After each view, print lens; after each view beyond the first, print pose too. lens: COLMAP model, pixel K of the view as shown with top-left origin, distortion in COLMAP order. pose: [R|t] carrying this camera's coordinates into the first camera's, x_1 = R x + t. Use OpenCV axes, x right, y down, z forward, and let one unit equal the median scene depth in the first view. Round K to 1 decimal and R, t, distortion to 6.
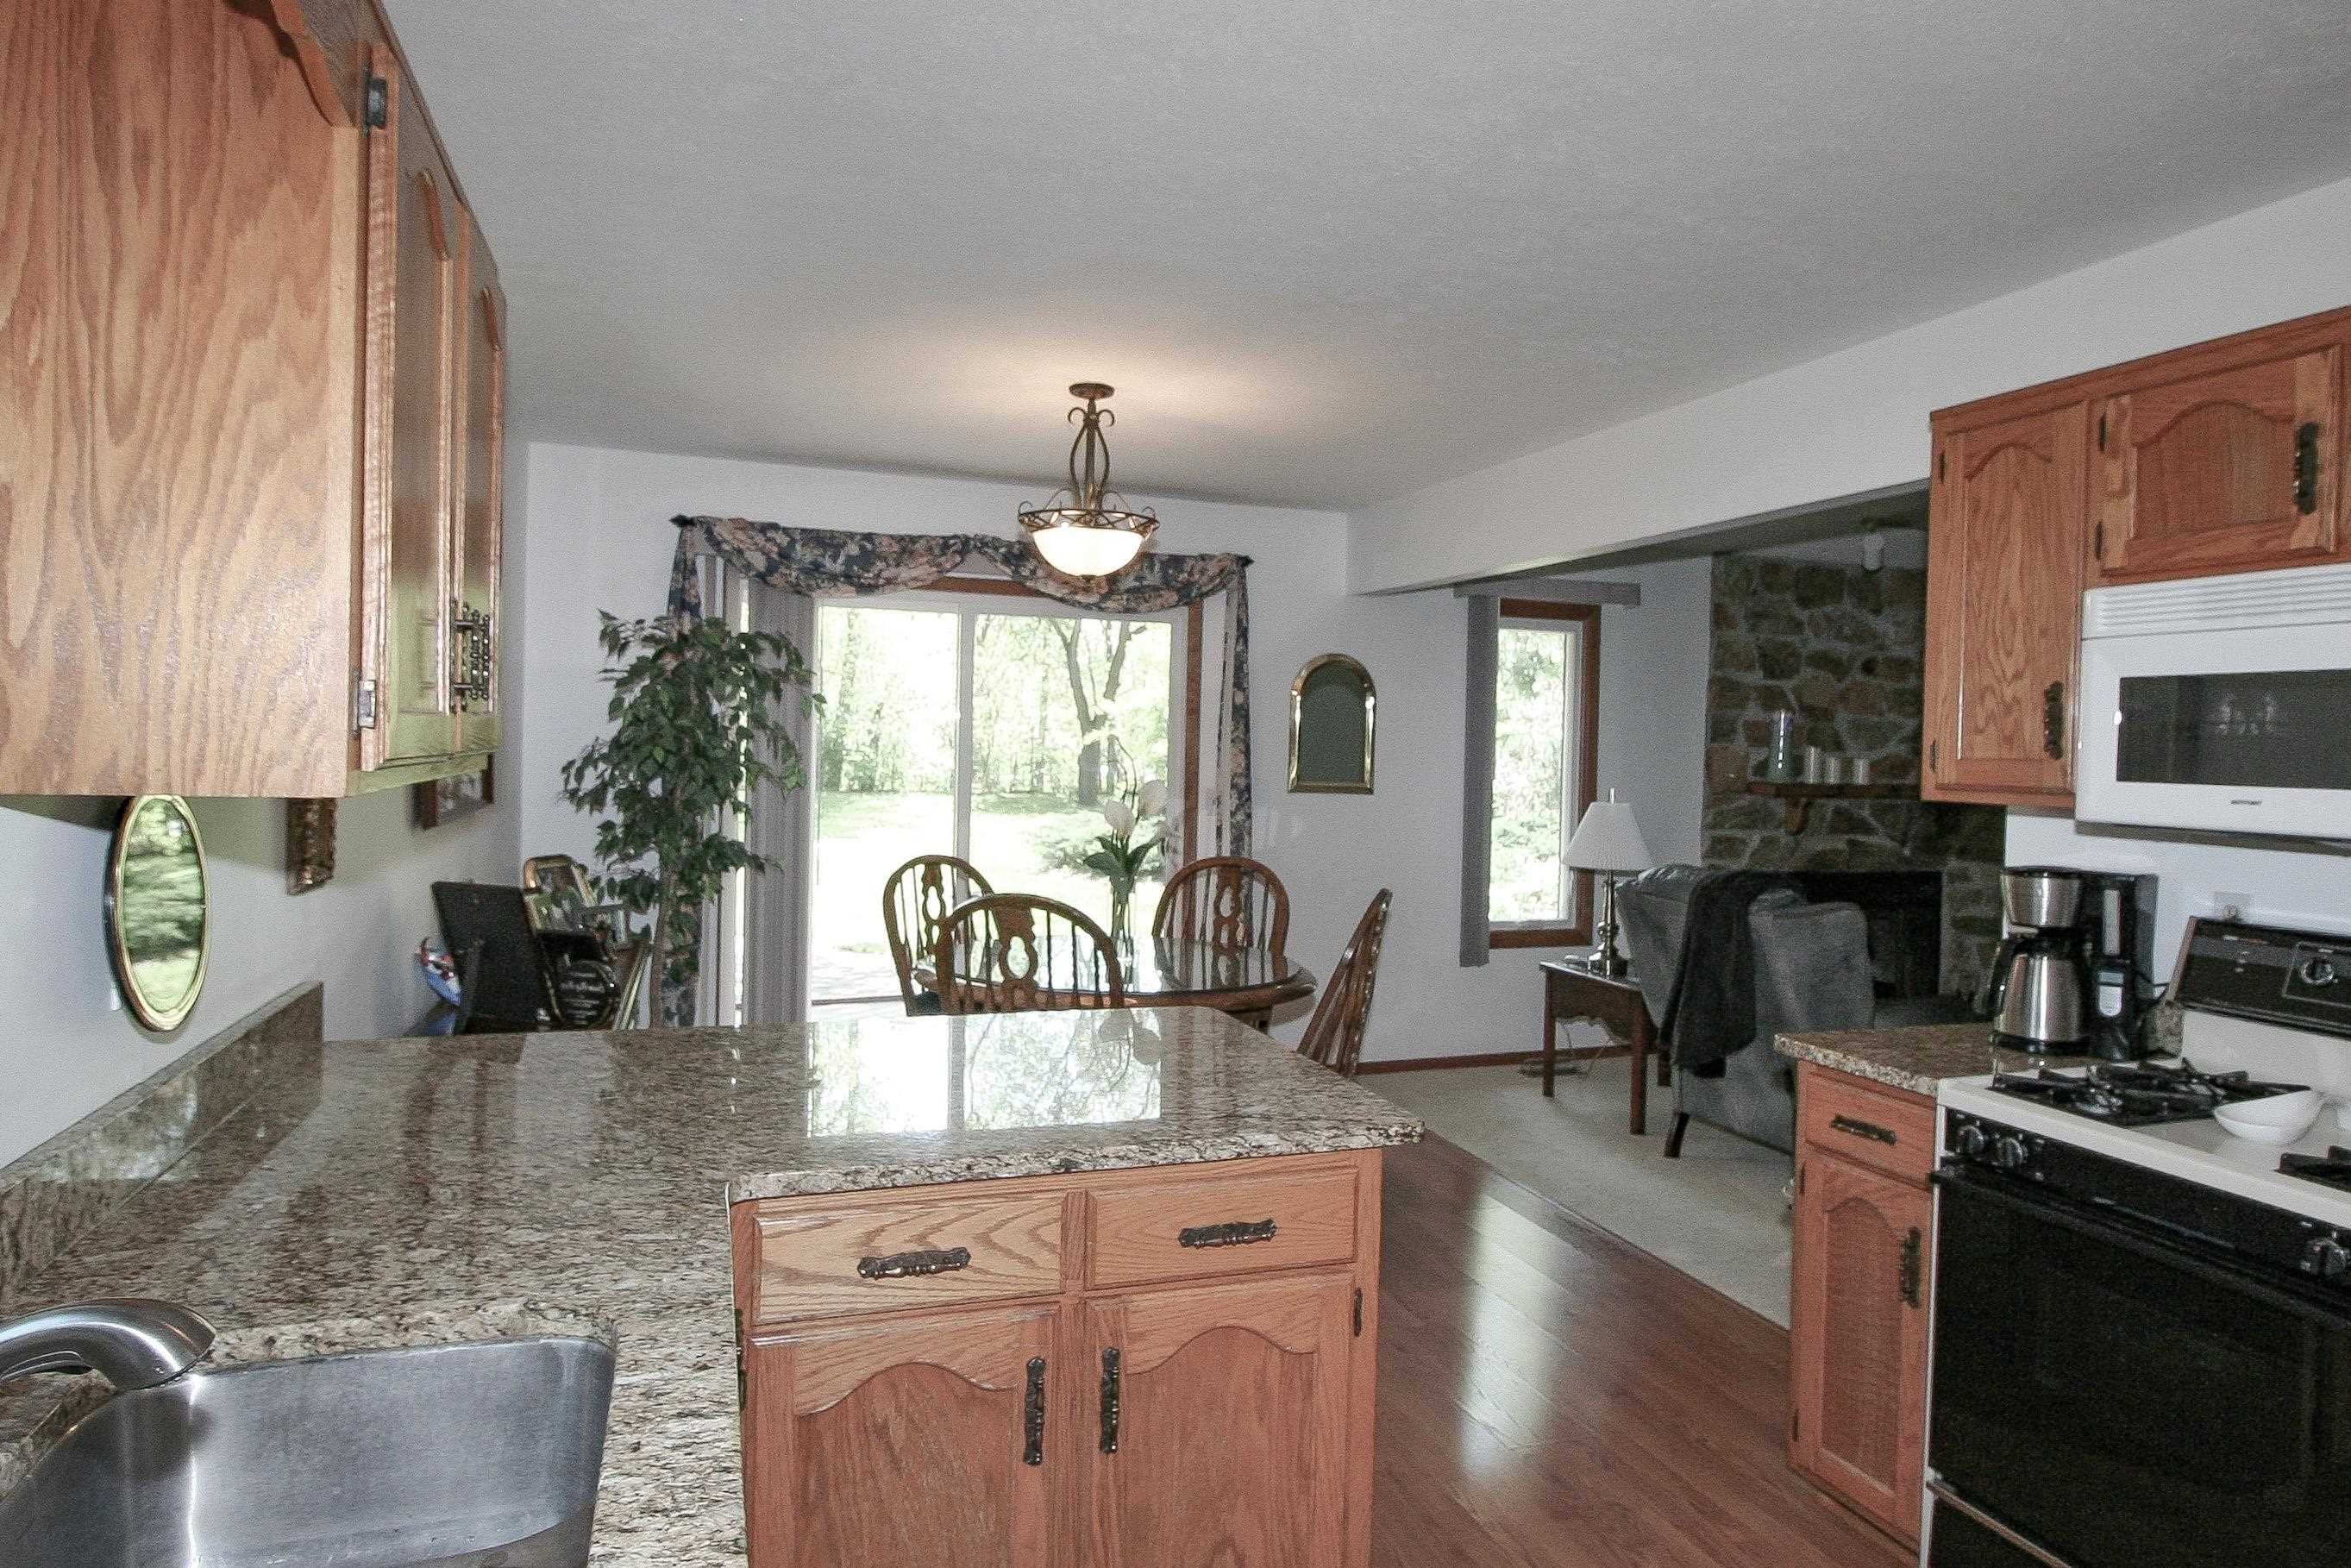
lens RADIAL K [[1402.1, 0, 1173.6], [0, 1402.1, 775.9], [0, 0, 1]] dist [-0.003283, -0.000676]
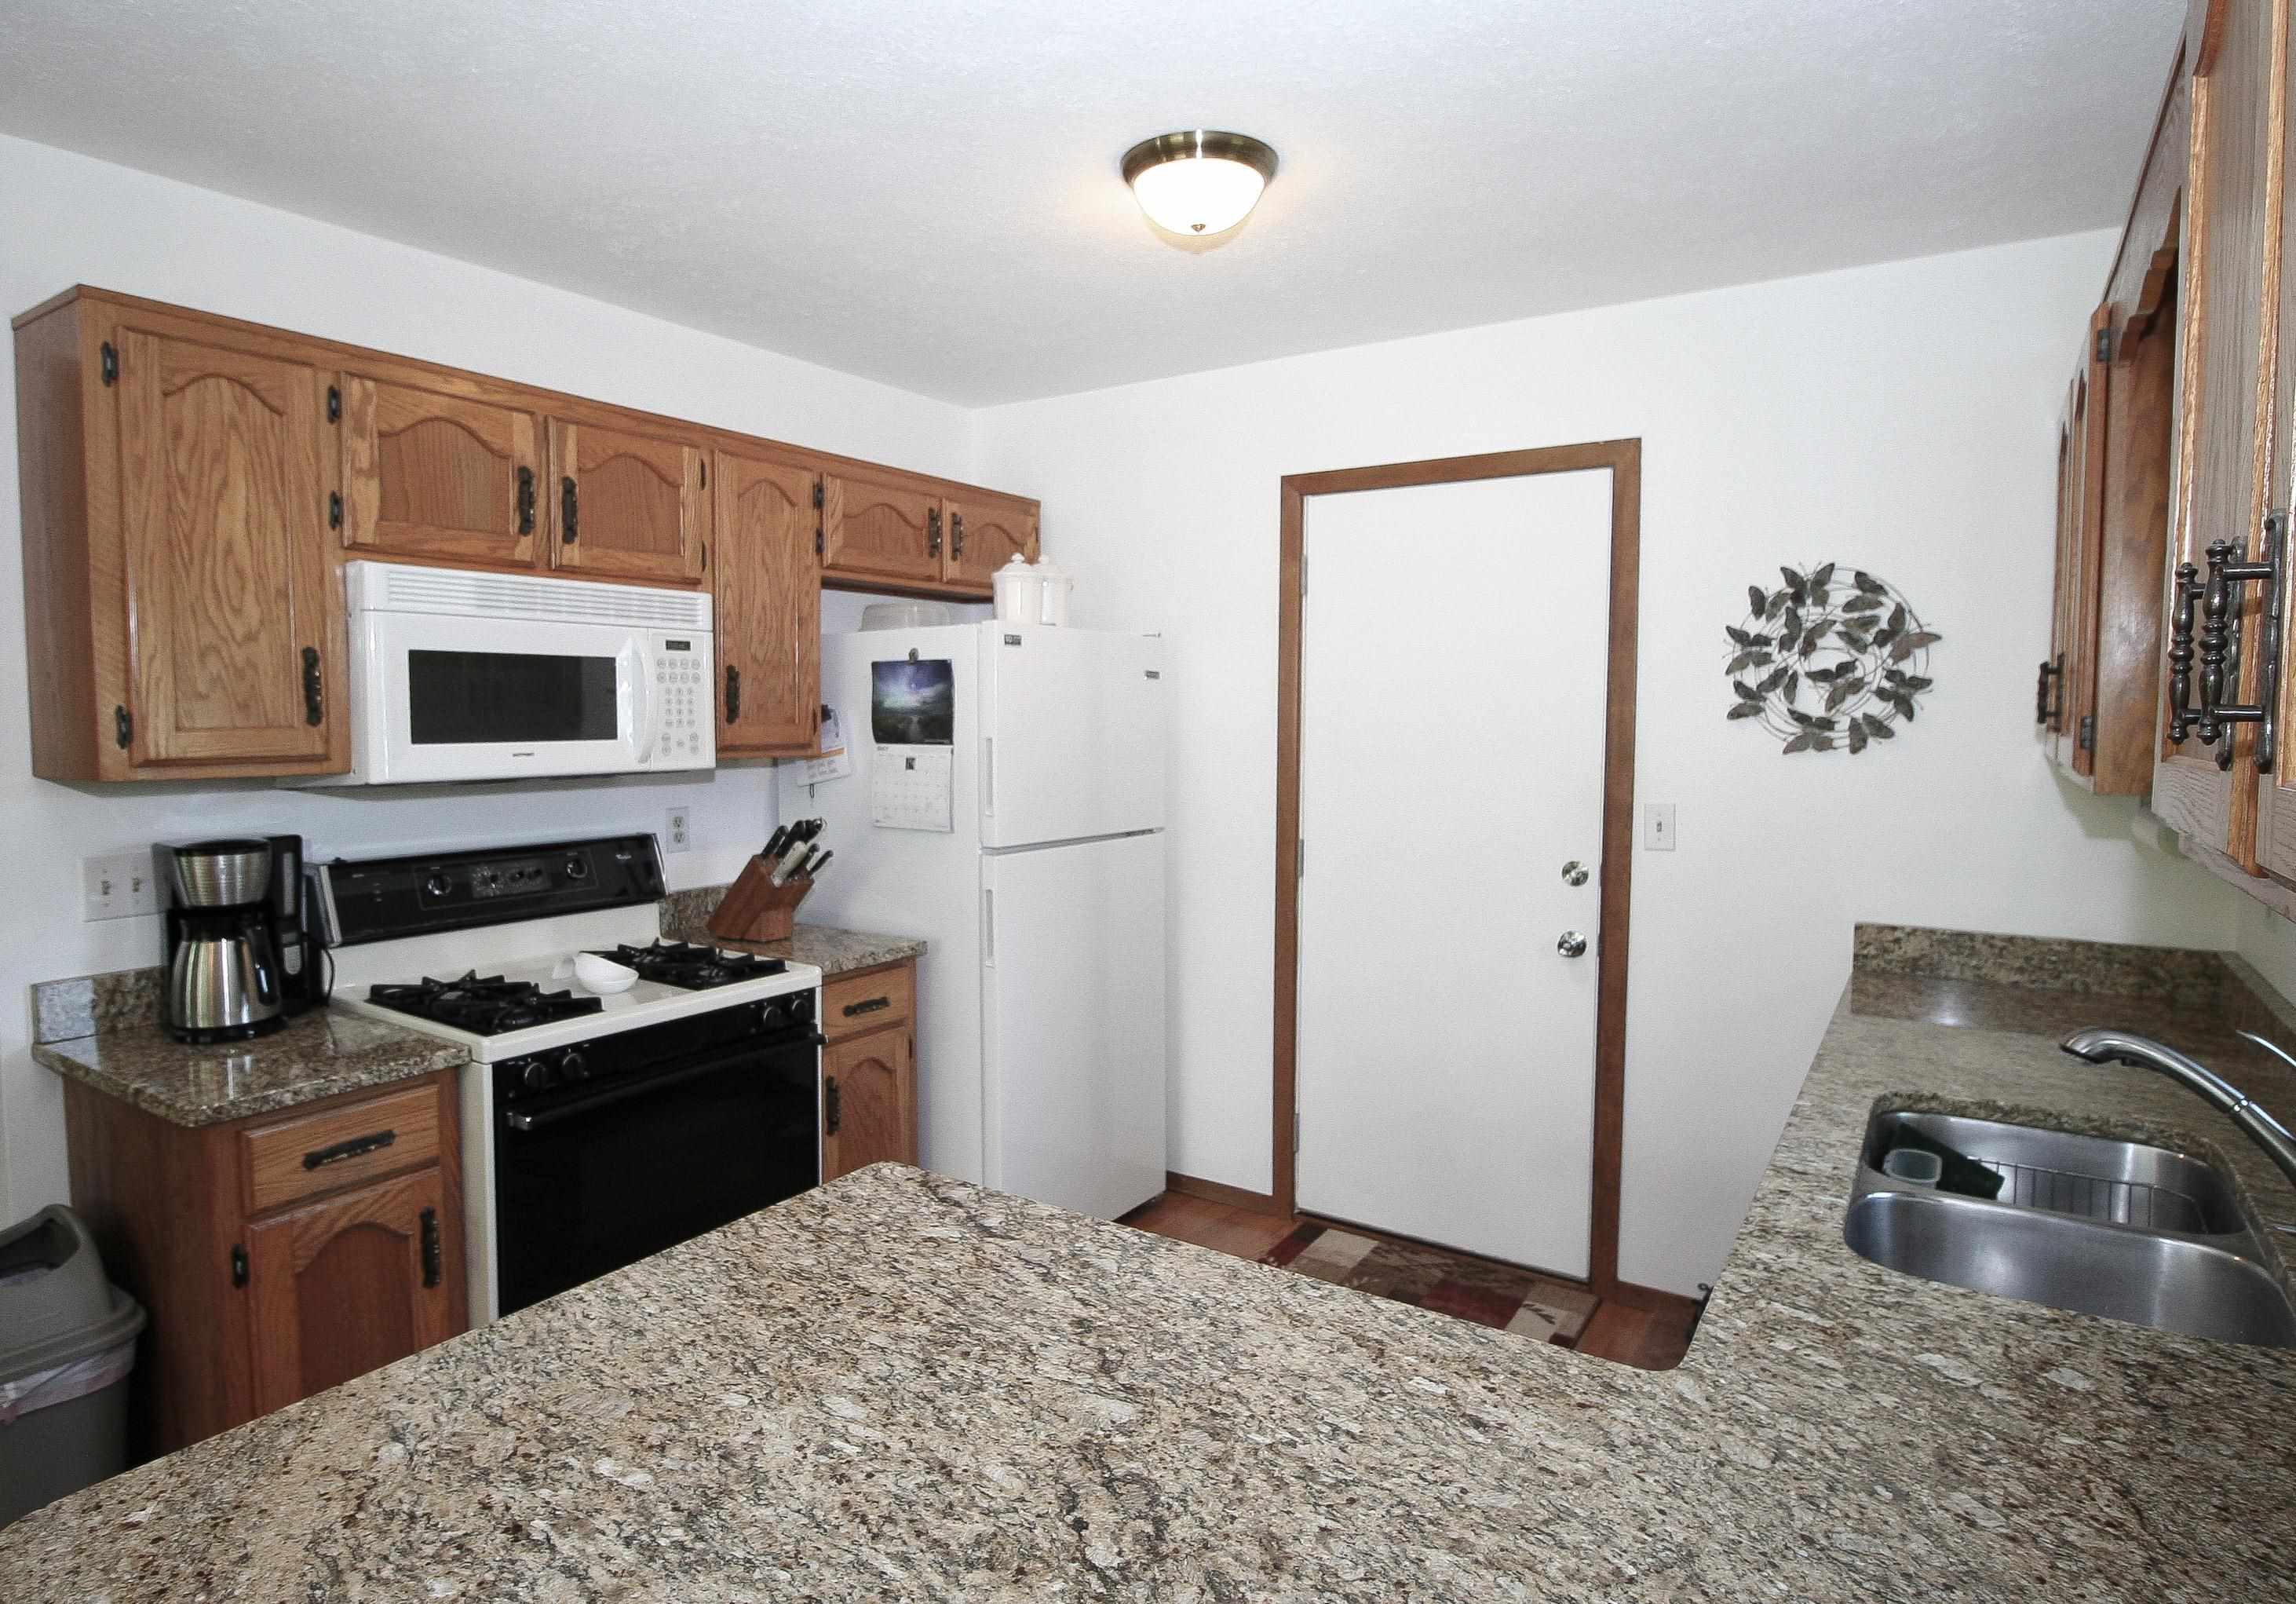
lens RADIAL K [[1253.7, 0, 1147.7], [0, 1253.7, 798.2], [0, 0, 1]] dist [-0.015777, -0.000534]
pose [[-0.619365, -0.085004, 0.780488, -0.457179], [-0.000953, 0.994202, 0.107524, -0.060563], [-0.785103, 0.065853, -0.615854, 1.158518]]
